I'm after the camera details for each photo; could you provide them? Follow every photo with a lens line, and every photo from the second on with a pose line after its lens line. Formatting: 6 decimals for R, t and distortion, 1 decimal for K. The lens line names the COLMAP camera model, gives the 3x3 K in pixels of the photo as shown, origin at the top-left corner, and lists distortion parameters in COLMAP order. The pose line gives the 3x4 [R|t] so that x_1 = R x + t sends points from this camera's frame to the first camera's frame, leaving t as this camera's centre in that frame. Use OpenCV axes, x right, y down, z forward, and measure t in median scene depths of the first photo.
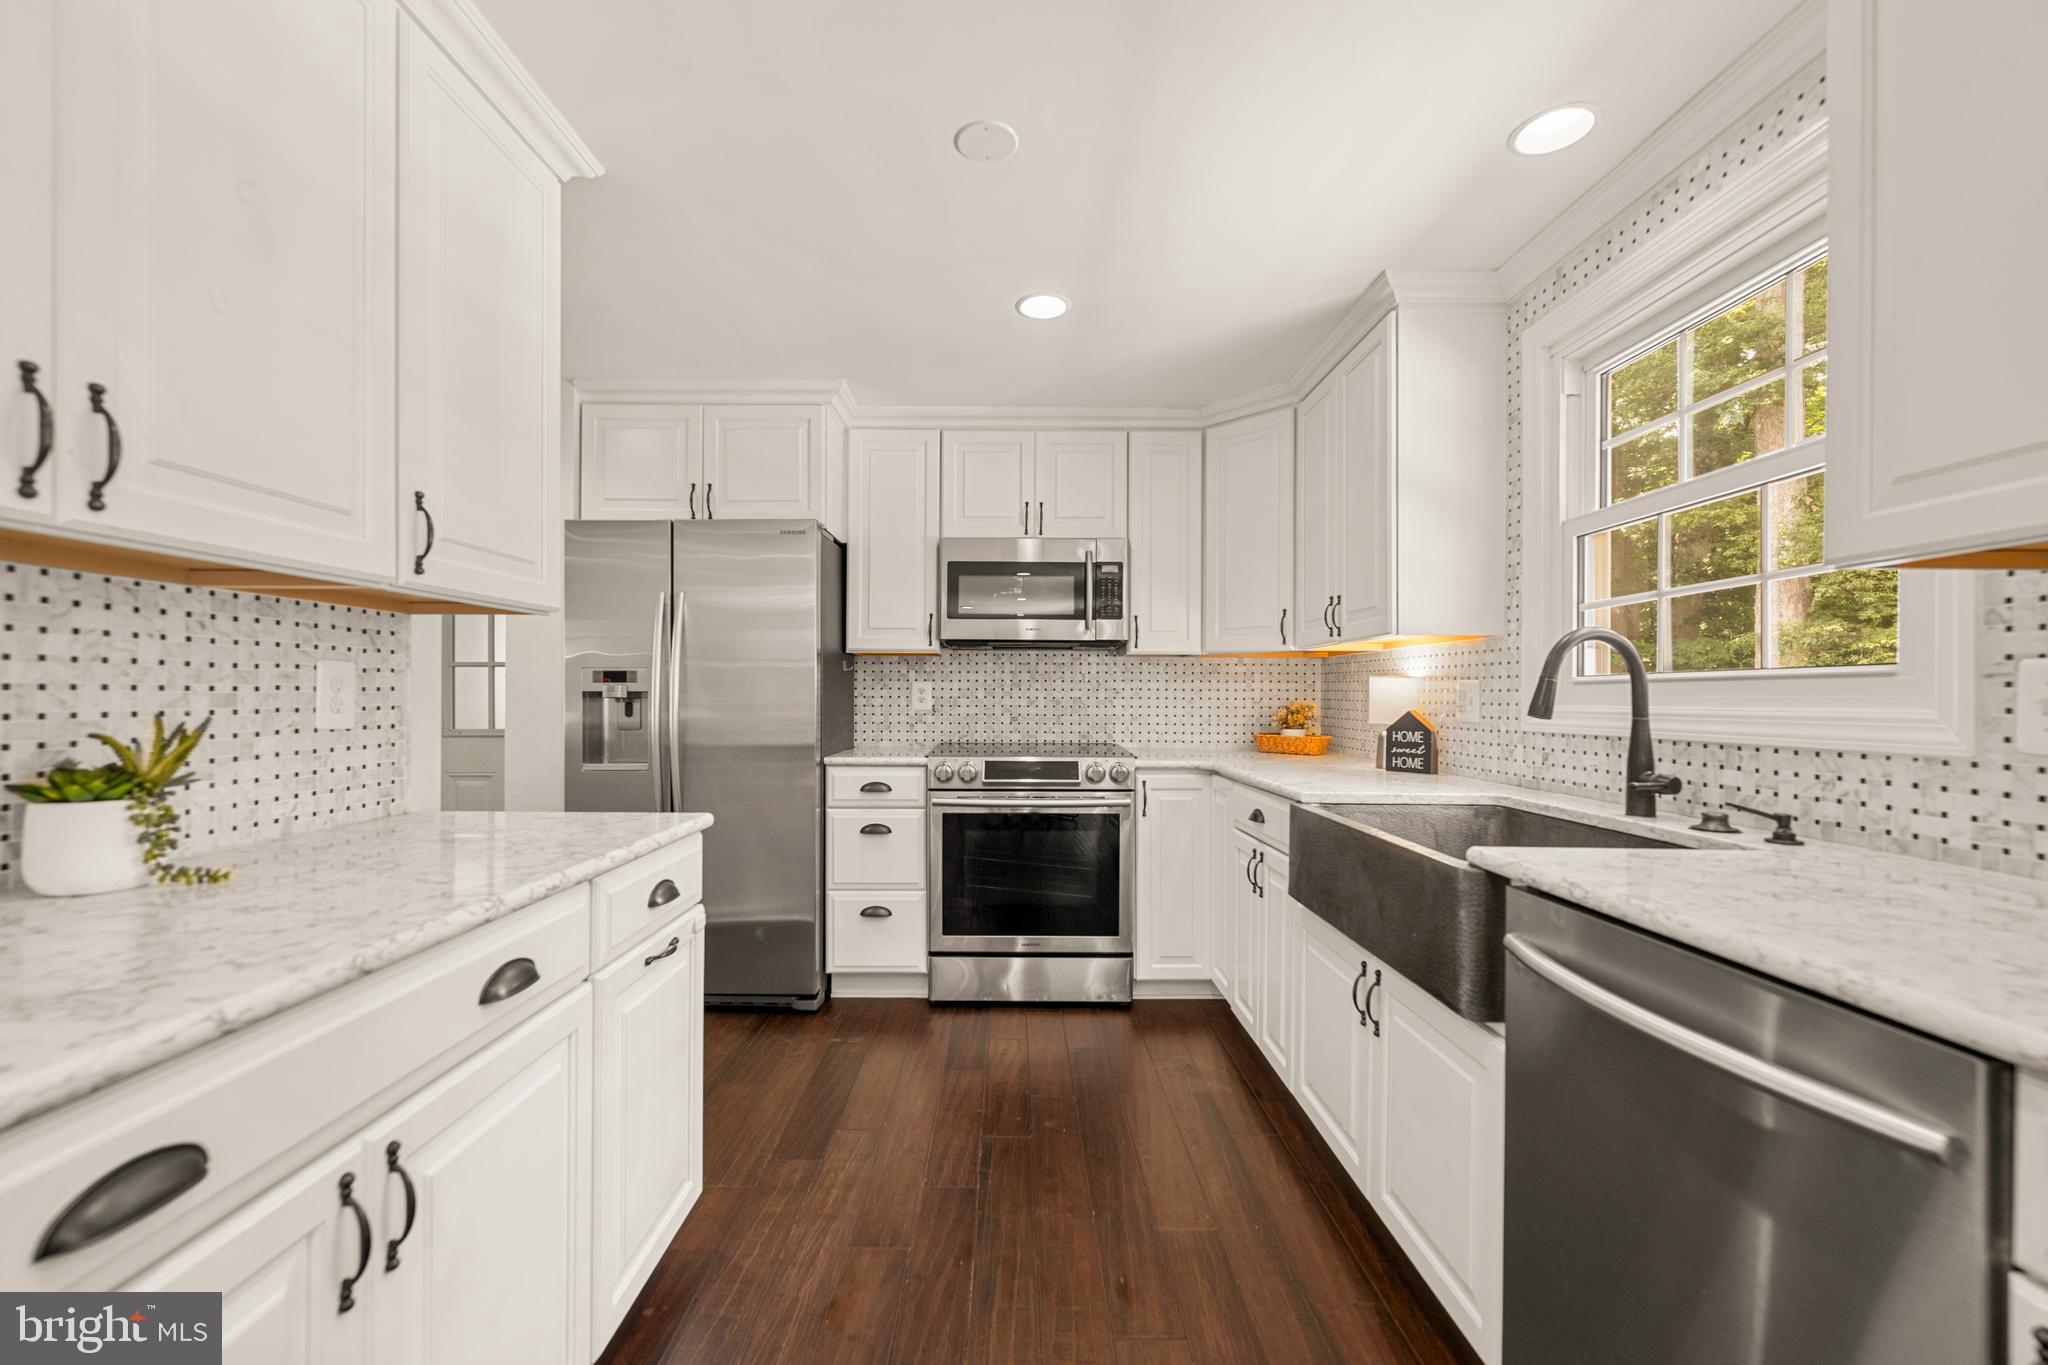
lens RADIAL K [[819.1, 0, 1016.6], [0, 819.1, 695.9], [0, 0, 1]] dist [0.000513, -0.000796]
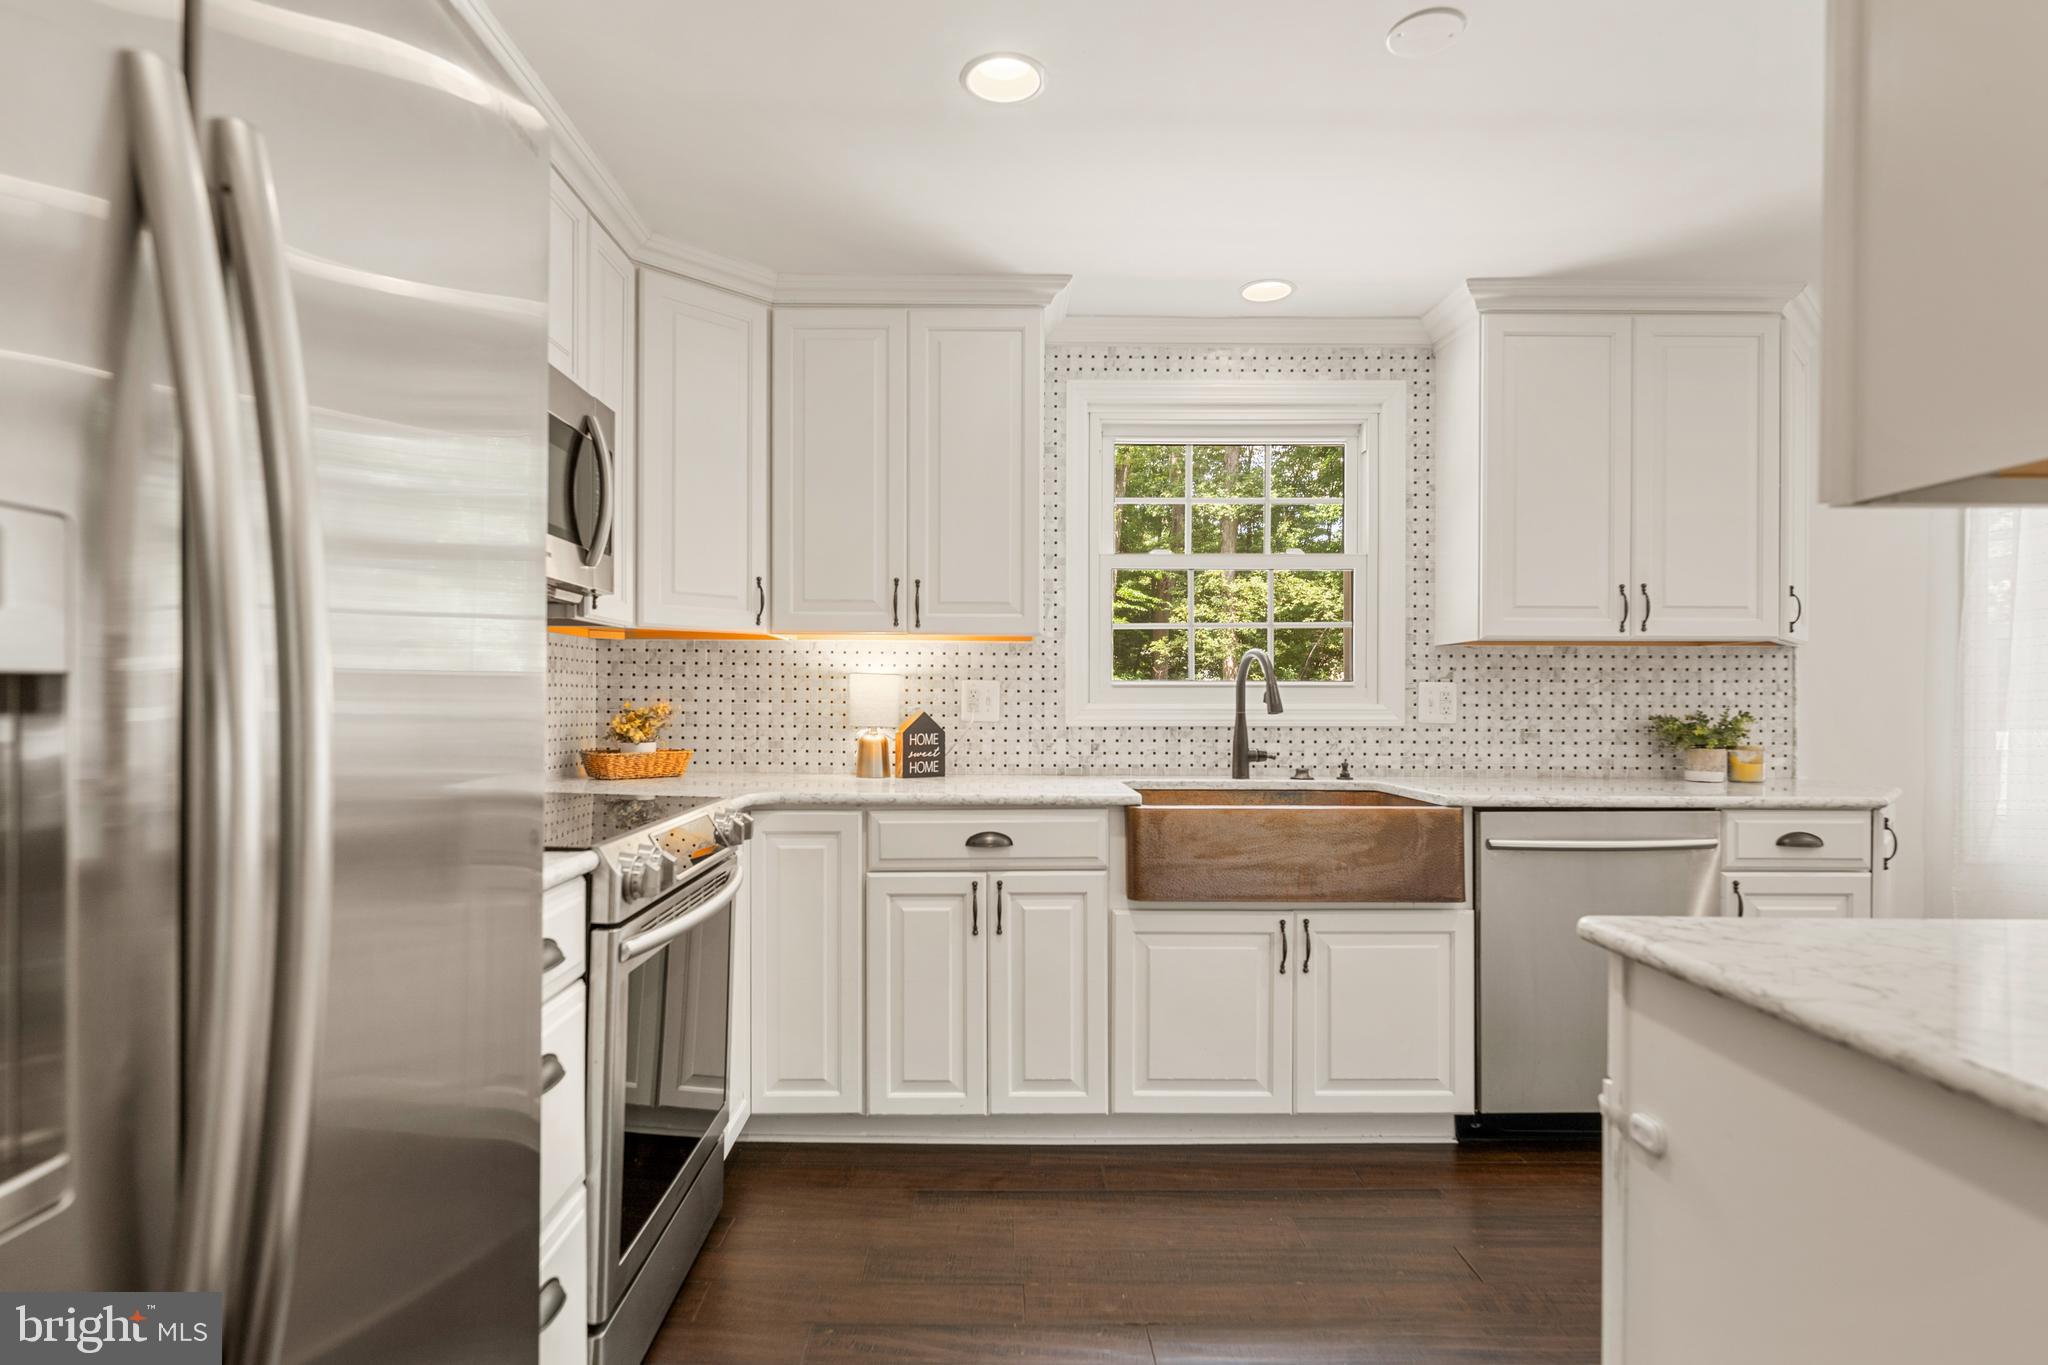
lens RADIAL K [[1048.1, 0, 1021.0], [0, 1048.1, 688.0], [0, 0, 1]] dist [-0.002595, 0.000982]
pose [[0.011289, -0.009775, 0.999888, -0.739821], [-0.005850, 0.999934, 0.009842, -0.021823], [-0.999919, -0.005961, 0.011231, 0.904424]]
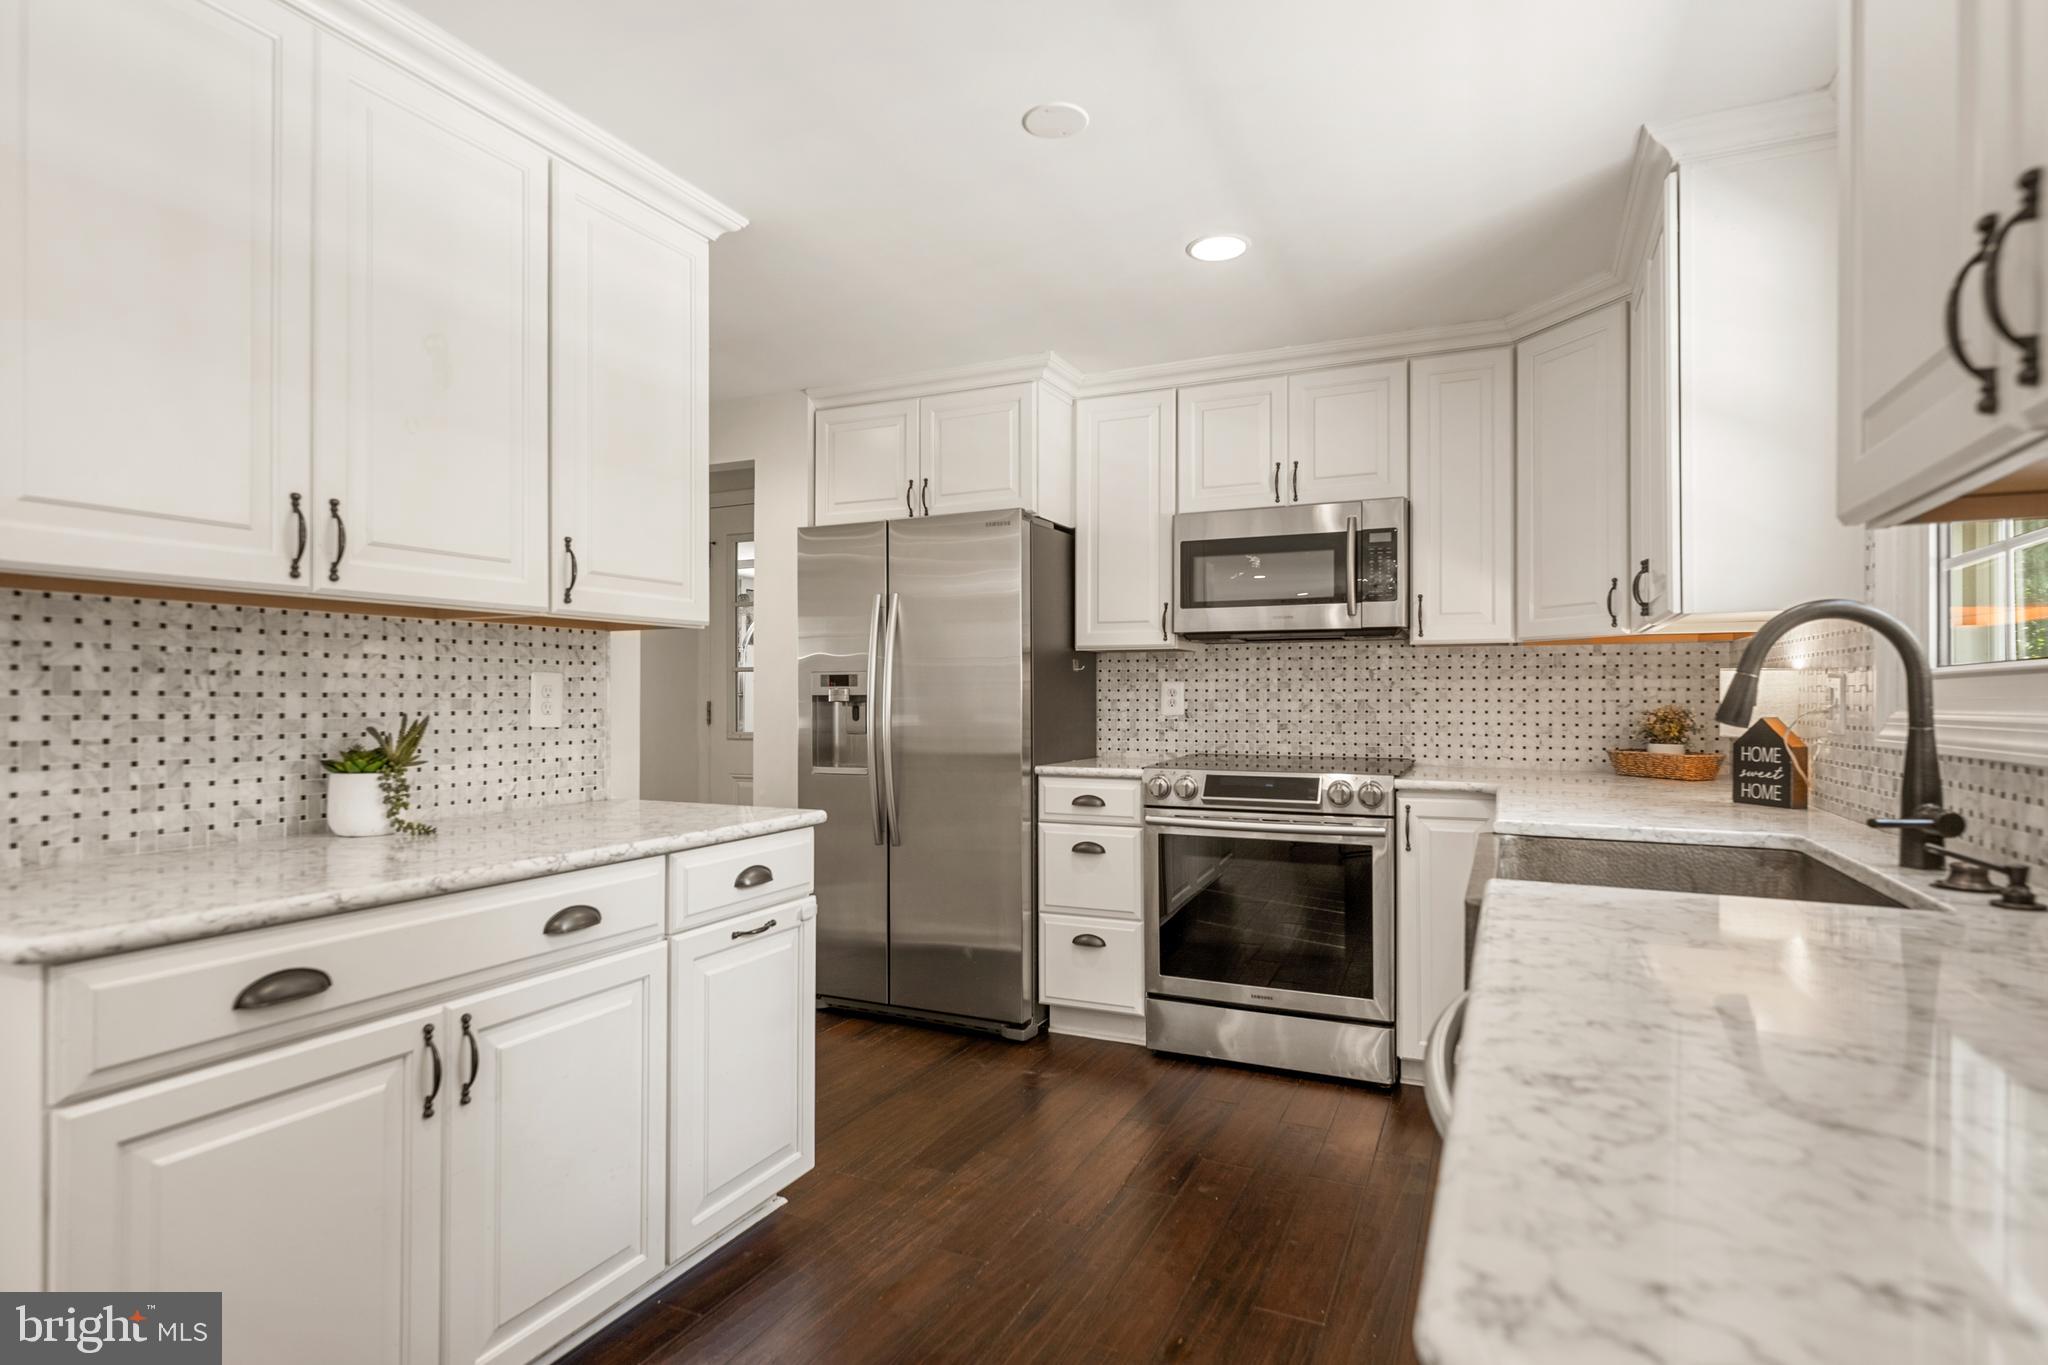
lens RADIAL K [[1048.1, 0, 1024.7], [0, 1048.1, 691.9], [0, 0, 1]] dist [-0.002595, 0.000982]
pose [[0.909573, -0.006097, -0.415500, 0.285639], [0.003371, 0.999968, -0.007294, 0.000596], [0.415531, 0.005234, 0.909564, -0.082391]]
